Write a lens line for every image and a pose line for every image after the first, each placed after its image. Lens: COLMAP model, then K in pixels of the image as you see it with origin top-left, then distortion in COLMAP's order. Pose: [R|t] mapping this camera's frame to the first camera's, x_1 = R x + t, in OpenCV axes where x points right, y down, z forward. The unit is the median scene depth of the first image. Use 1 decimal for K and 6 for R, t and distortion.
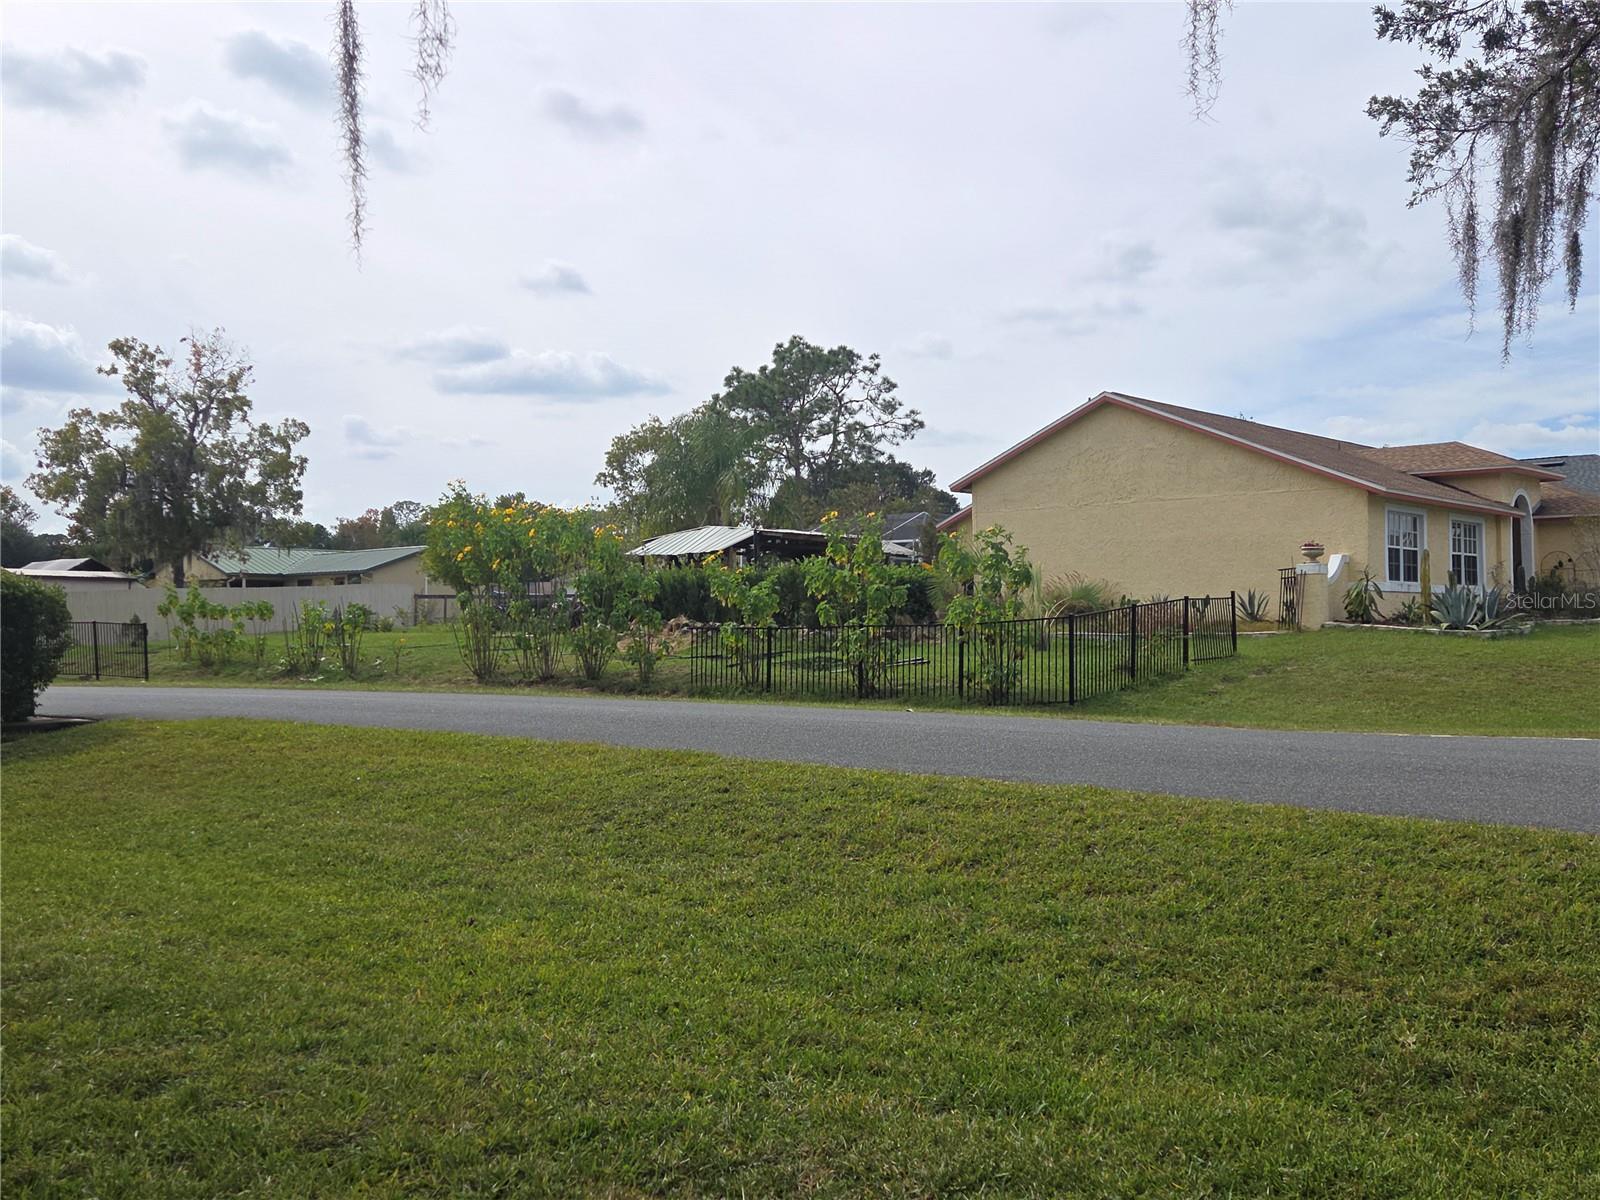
lens RADIAL K [[1485.6, 0, 806.5], [0, 1485.6, 595.1], [0, 0, 1]] dist [0.054922, 0.000000]
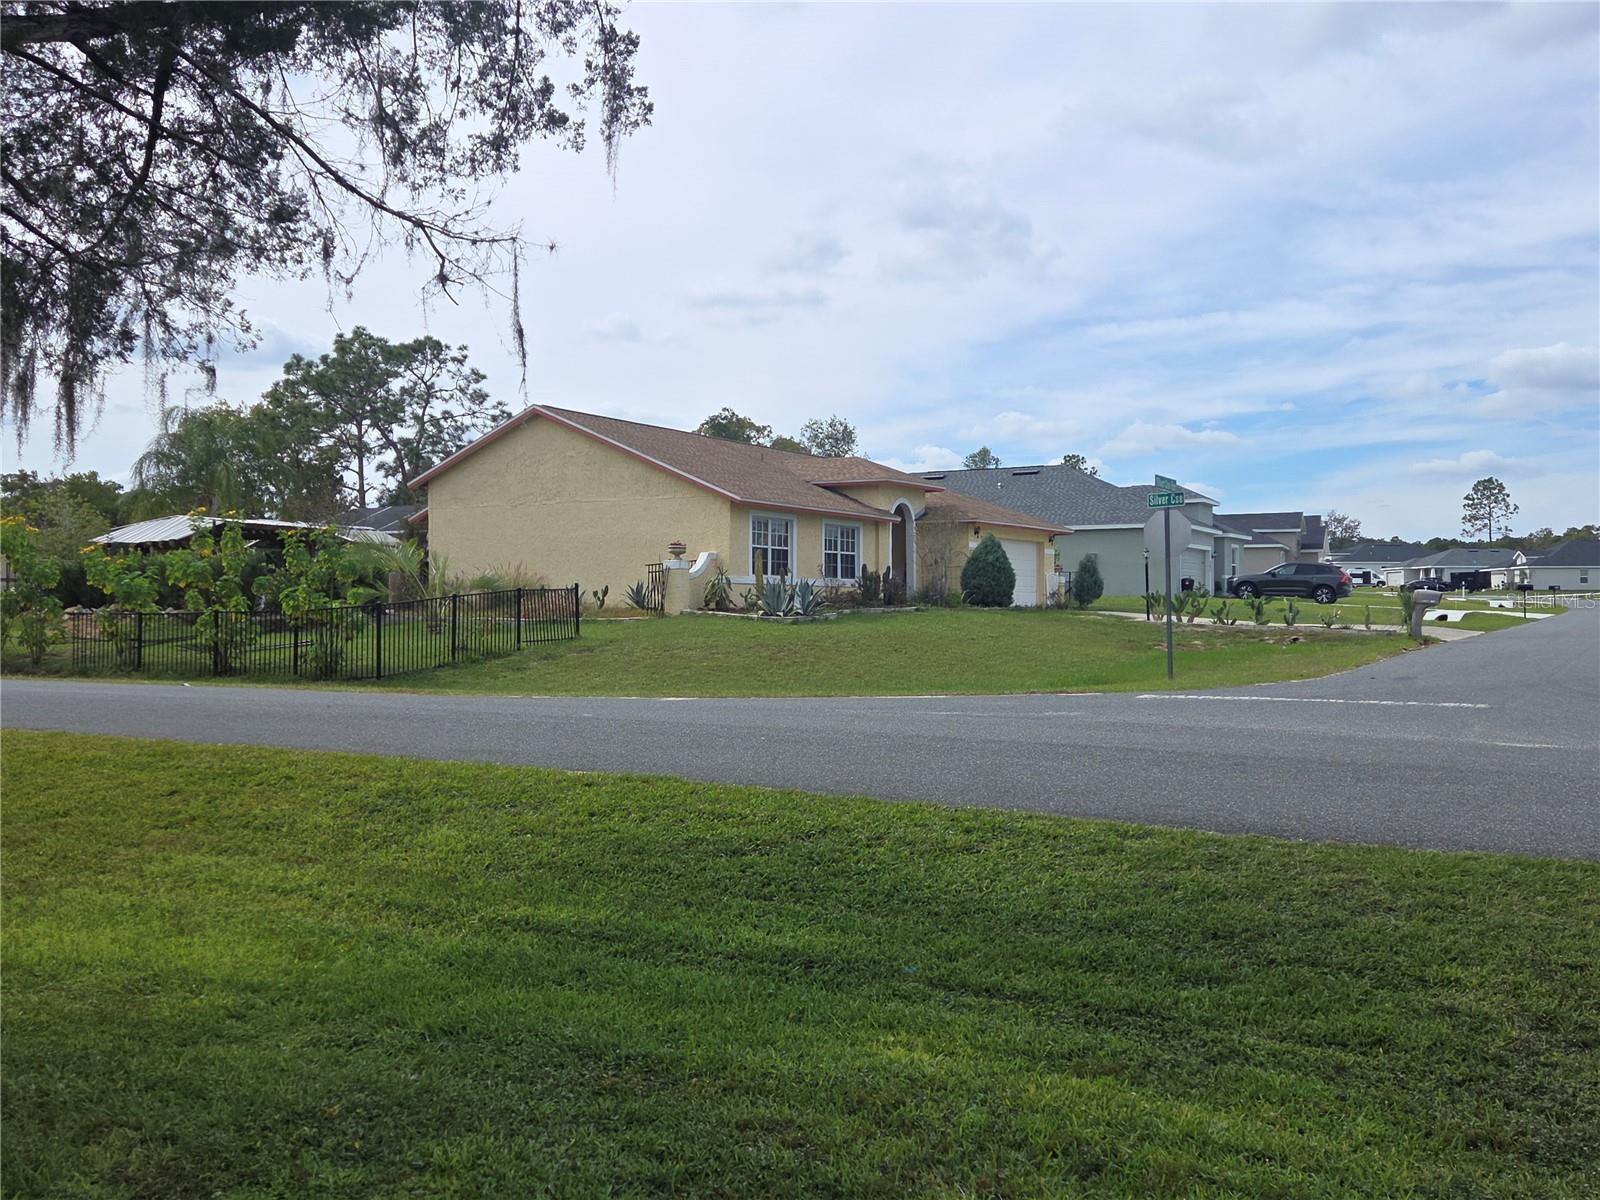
lens RADIAL K [[1485.6, 0, 810.7], [0, 1485.6, 605.4], [0, 0, 1]] dist [0.054922, 0.000000]
pose [[0.977994, 0.004409, 0.208589, 0.084143], [-0.008073, 0.999828, 0.016716, -0.002532], [-0.208479, -0.018032, 0.977861, -0.074330]]
